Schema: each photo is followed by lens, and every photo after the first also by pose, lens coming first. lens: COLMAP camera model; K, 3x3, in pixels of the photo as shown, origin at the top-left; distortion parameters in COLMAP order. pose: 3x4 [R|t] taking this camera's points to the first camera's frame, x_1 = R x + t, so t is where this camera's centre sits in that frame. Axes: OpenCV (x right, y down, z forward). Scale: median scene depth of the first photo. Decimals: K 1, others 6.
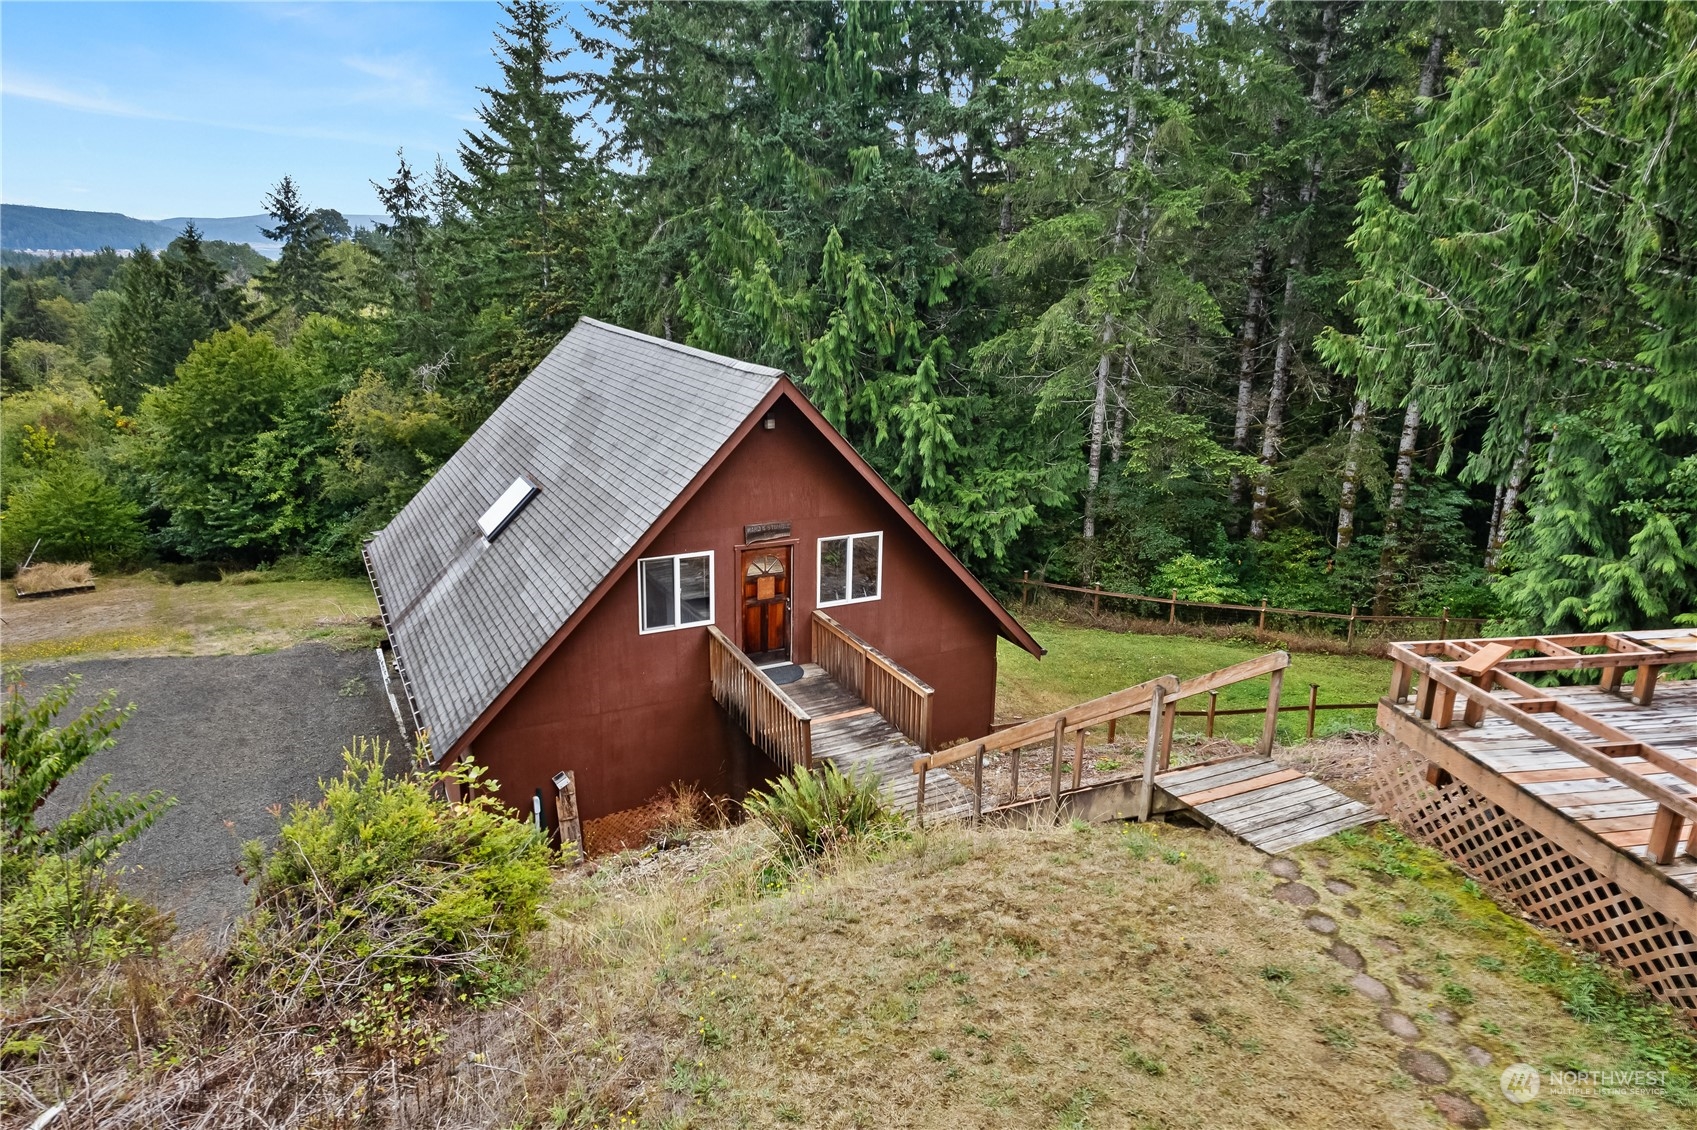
lens RADIAL K [[1067.4, 0, 848.5], [0, 1067.4, 565.0], [0, 0, 1]] dist [0.048587, -0.004676]
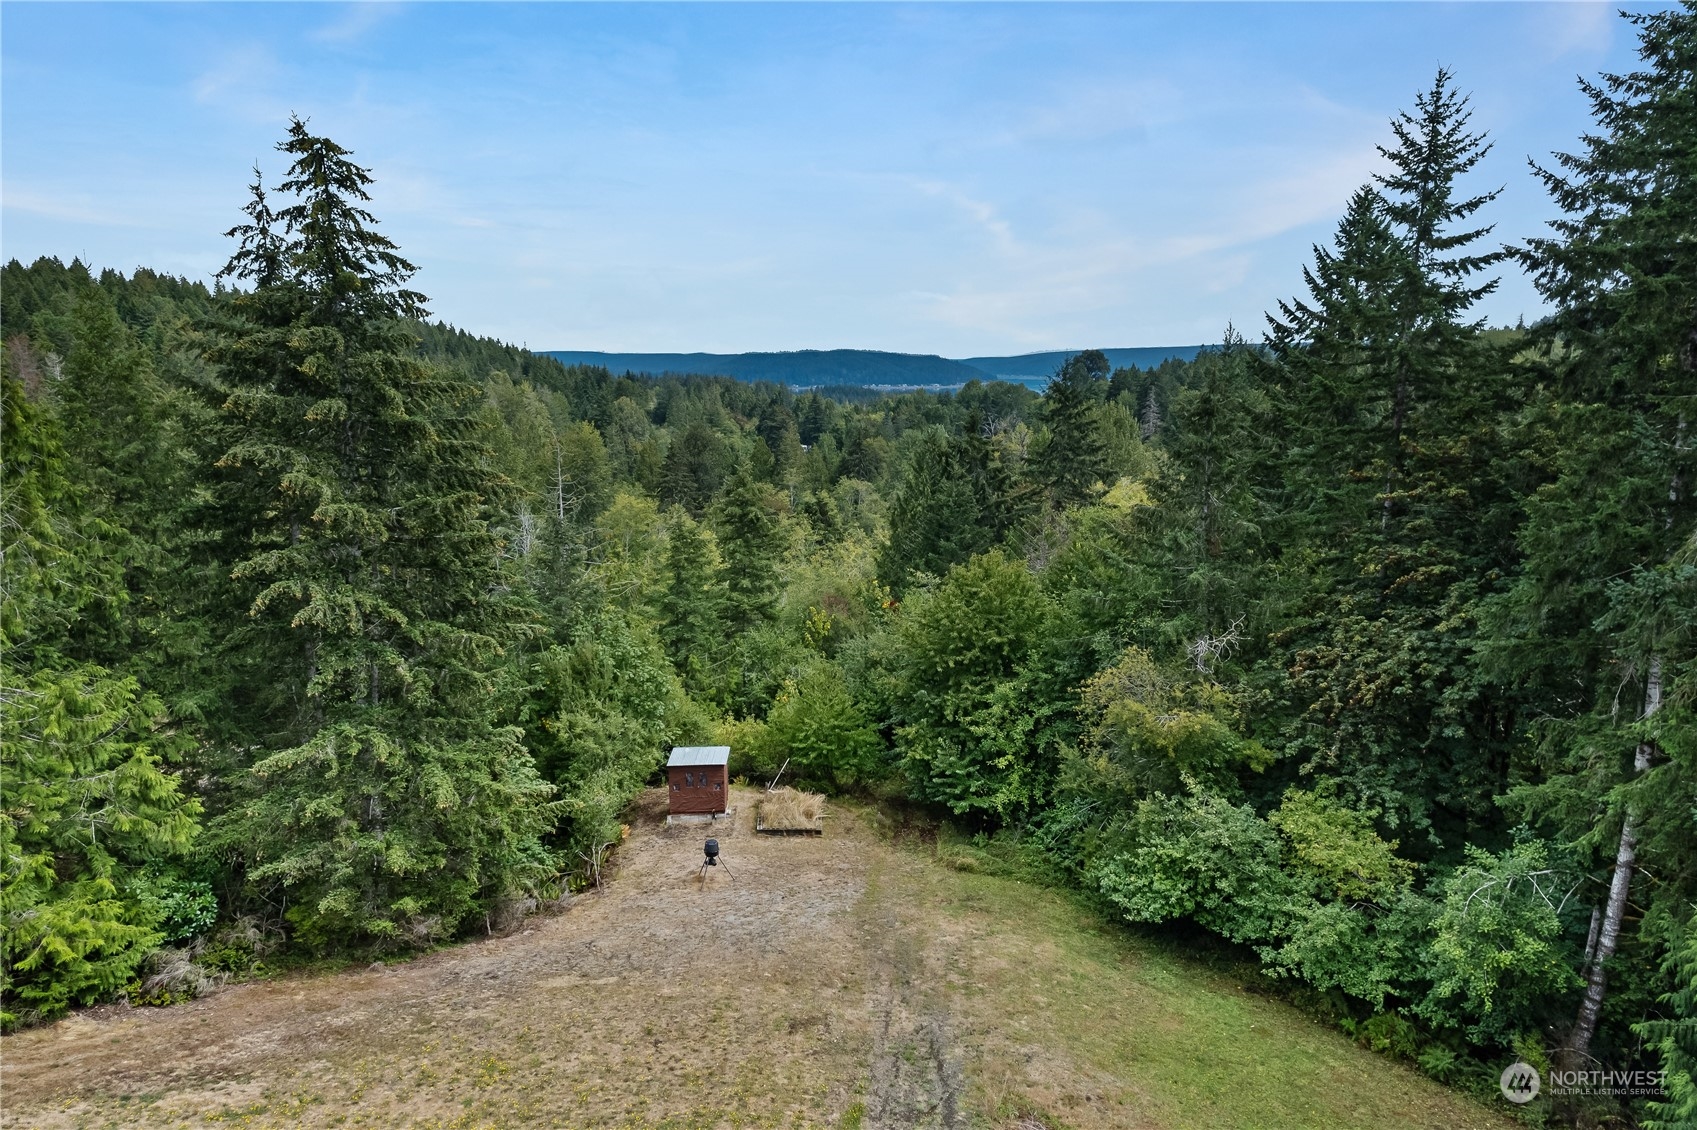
lens RADIAL K [[1067.4, 0, 848.5], [0, 1067.4, 565.0], [0, 0, 1]] dist [0.048587, -0.004676]
pose [[0.798049, 0.086243, -0.596389, -0.144259], [-0.148418, 0.987348, -0.055824, -0.148073], [0.584029, 0.133065, 0.800752, 0.245337]]
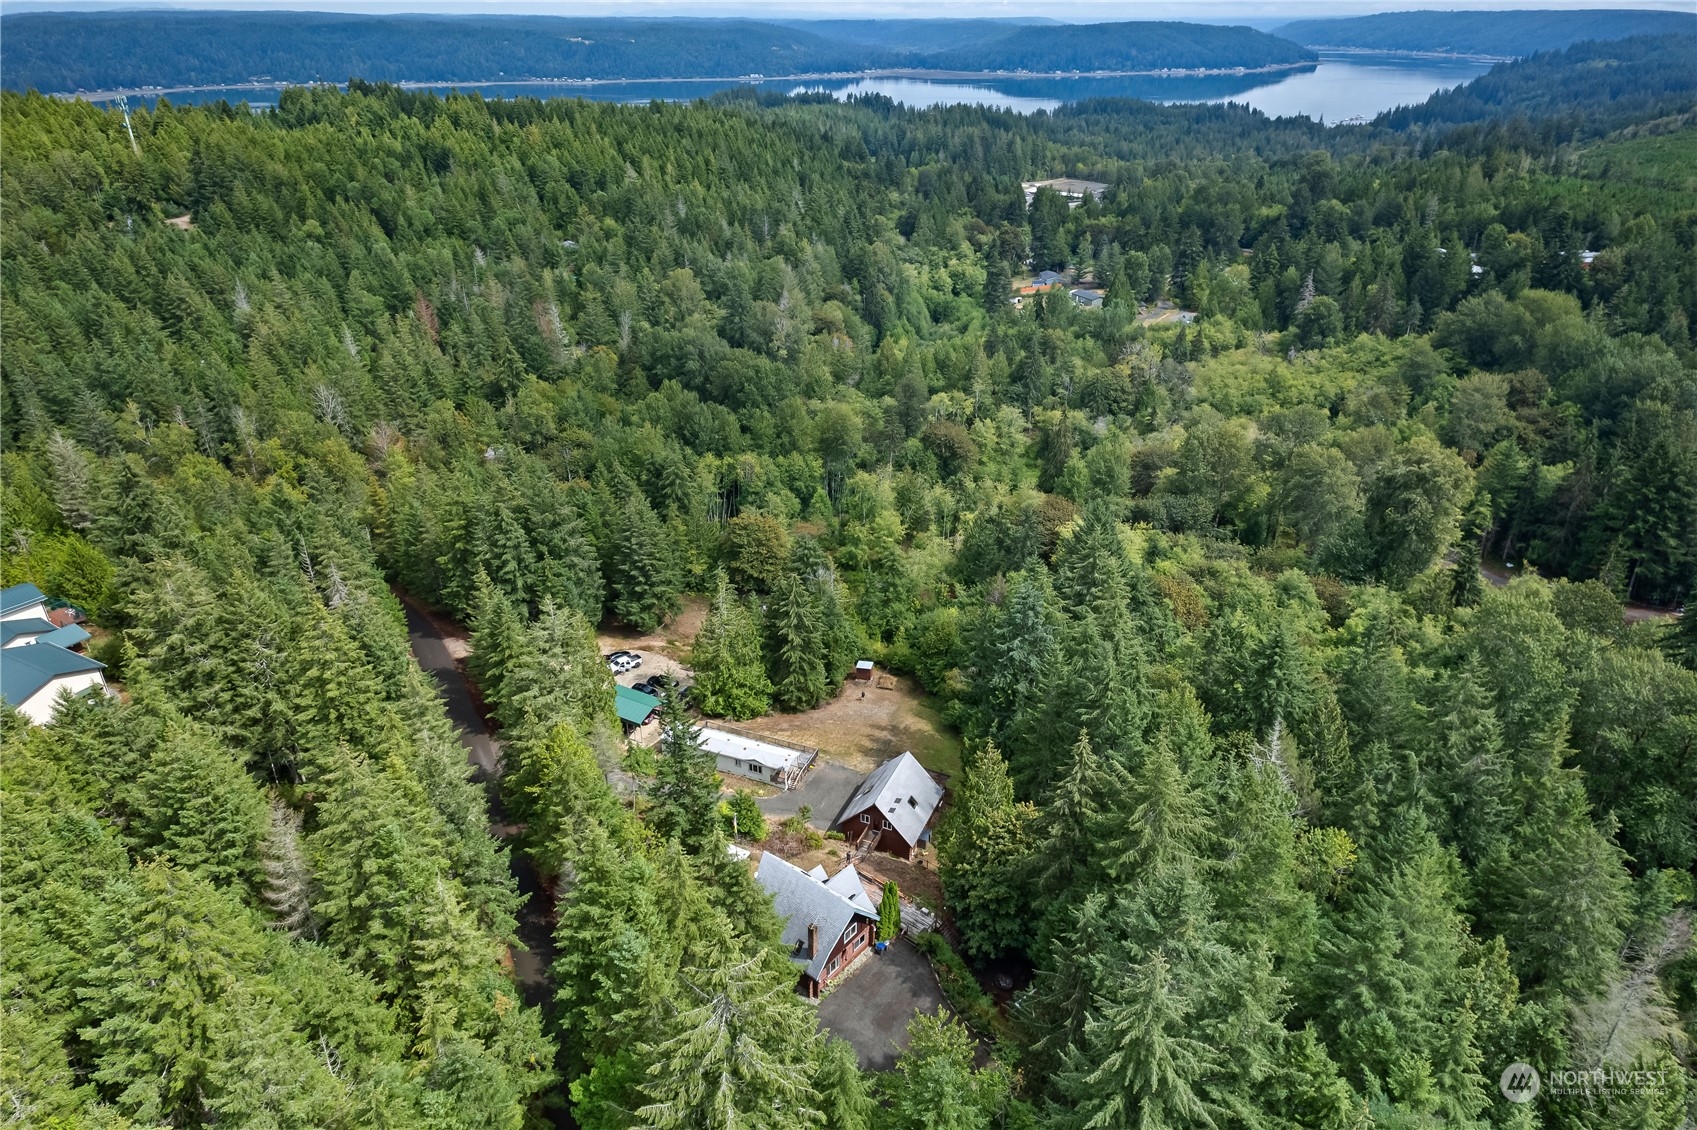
lens RADIAL K [[1067.4, 0, 848.5], [0, 1067.4, 565.0], [0, 0, 1]] dist [0.048587, -0.004676]
pose [[0.637324, 0.299024, -0.710213, 1.552070], [-0.189146, 0.954150, 0.231995, -1.124010], [0.747022, -0.013522, 0.664662, -1.412526]]
